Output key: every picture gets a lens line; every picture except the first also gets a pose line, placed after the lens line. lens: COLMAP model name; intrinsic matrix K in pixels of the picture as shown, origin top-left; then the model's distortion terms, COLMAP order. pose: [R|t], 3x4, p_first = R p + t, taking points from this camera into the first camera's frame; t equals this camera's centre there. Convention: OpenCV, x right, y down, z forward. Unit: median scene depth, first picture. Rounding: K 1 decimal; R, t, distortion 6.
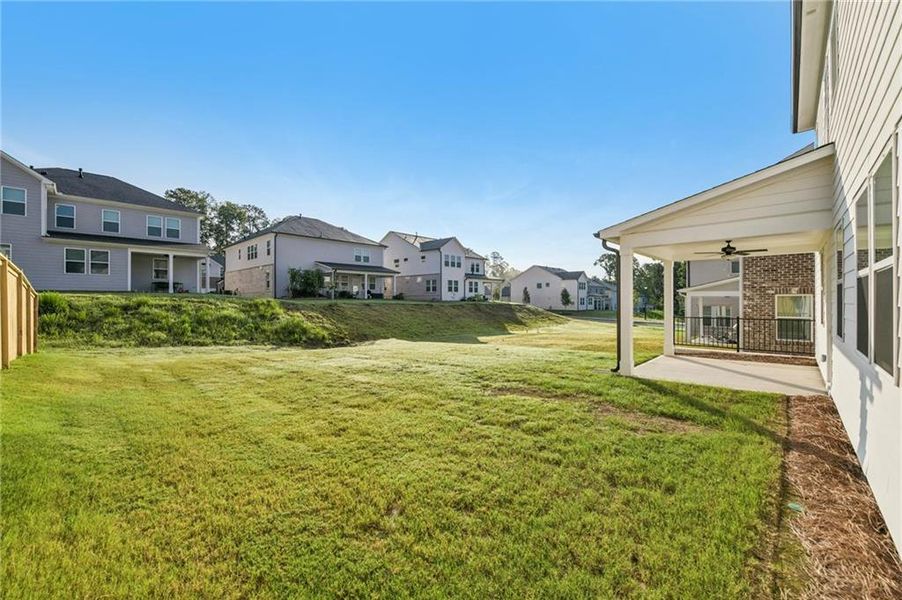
lens RADIAL K [[364.0, 0, 451.1], [0, 364.0, 299.5], [0, 0, 1]] dist [0.006716, 0.000048]
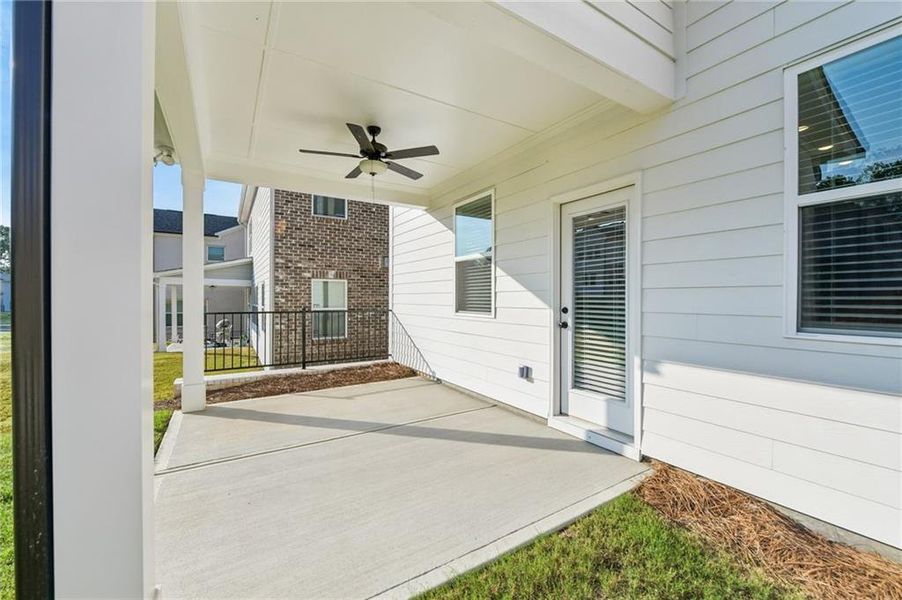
lens RADIAL K [[364.0, 0, 451.6], [0, 364.0, 298.8], [0, 0, 1]] dist [0.006716, 0.000048]
pose [[0.271844, 0.002736, 0.962337, 0.244897], [-0.004639, 0.999988, -0.001532, 0.027019], [-0.962330, -0.004047, 0.271854, 0.515758]]
